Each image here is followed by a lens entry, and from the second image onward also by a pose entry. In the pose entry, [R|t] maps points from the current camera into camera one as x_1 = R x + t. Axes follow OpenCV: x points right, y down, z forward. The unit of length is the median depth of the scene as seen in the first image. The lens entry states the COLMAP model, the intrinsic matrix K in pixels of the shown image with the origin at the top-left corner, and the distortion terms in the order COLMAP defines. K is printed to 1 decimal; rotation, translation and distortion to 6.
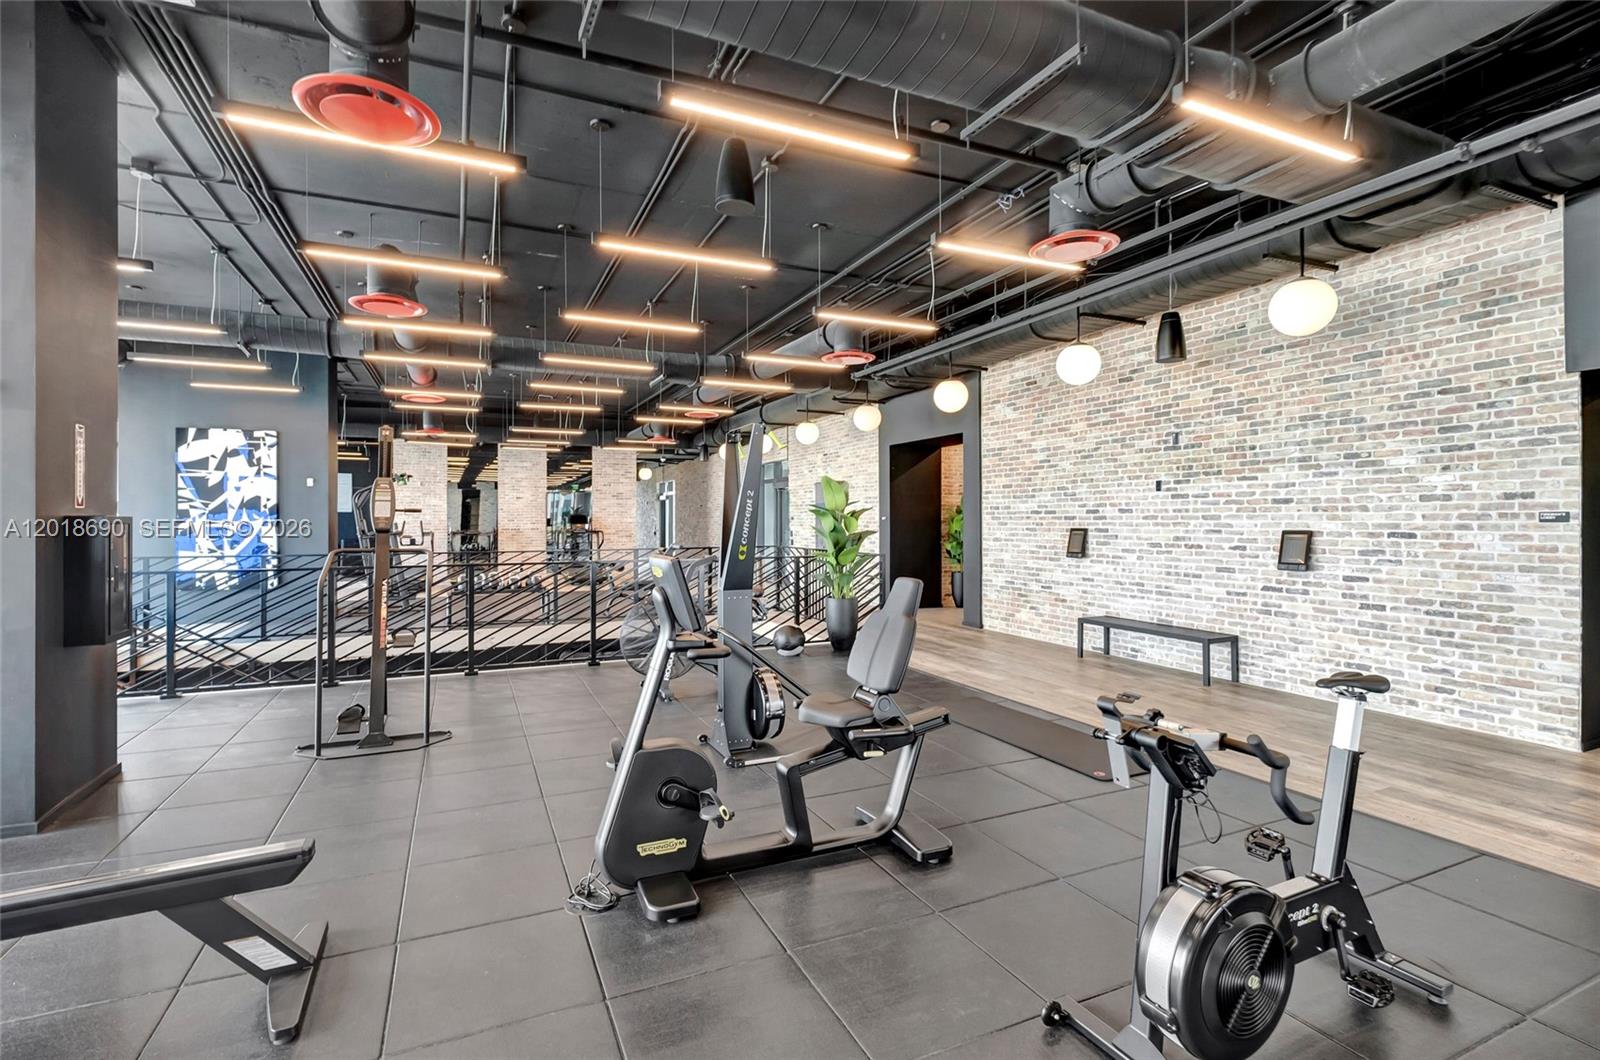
lens RADIAL K [[737.1, 0, 815.7], [0, 737.1, 522.0], [0, 0, 1]] dist [-0.000735, -0.000048]
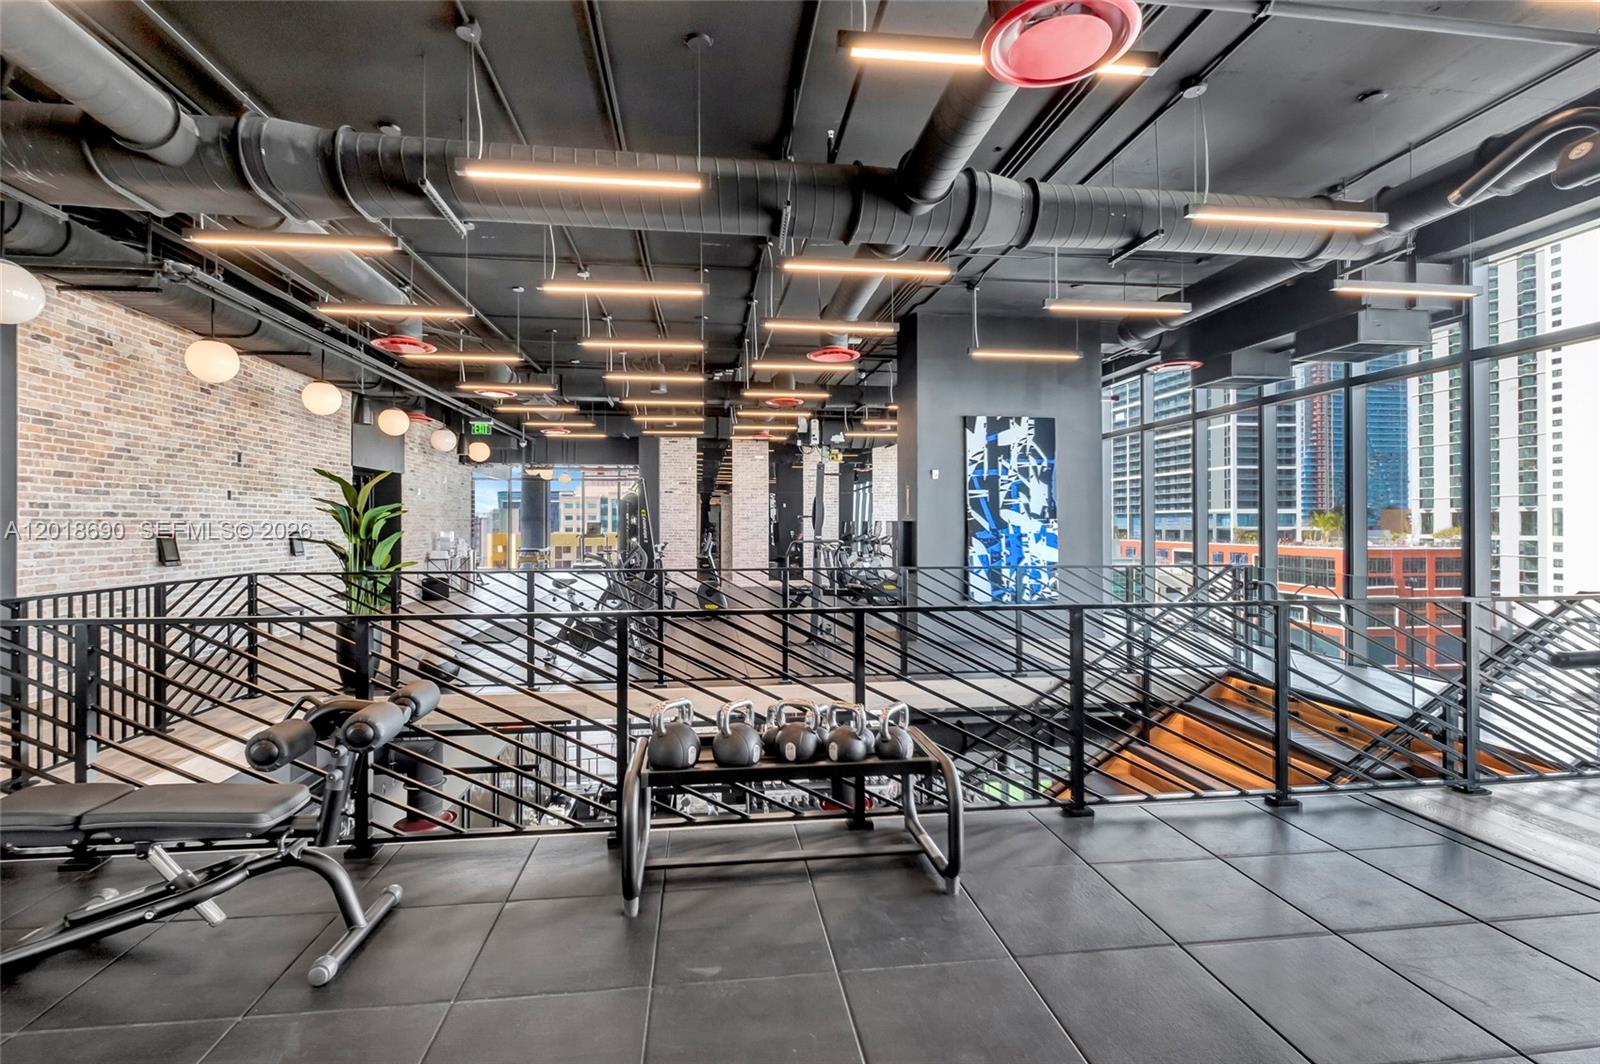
lens RADIAL K [[737.1, 0, 792.7], [0, 737.1, 526.0], [0, 0, 1]] dist [-0.000735, -0.000048]
pose [[-0.947901, 0.007925, 0.318467, -0.664924], [0.010037, 0.999937, 0.004991, 0.002409], [-0.318407, 0.007927, -0.947921, 1.629711]]
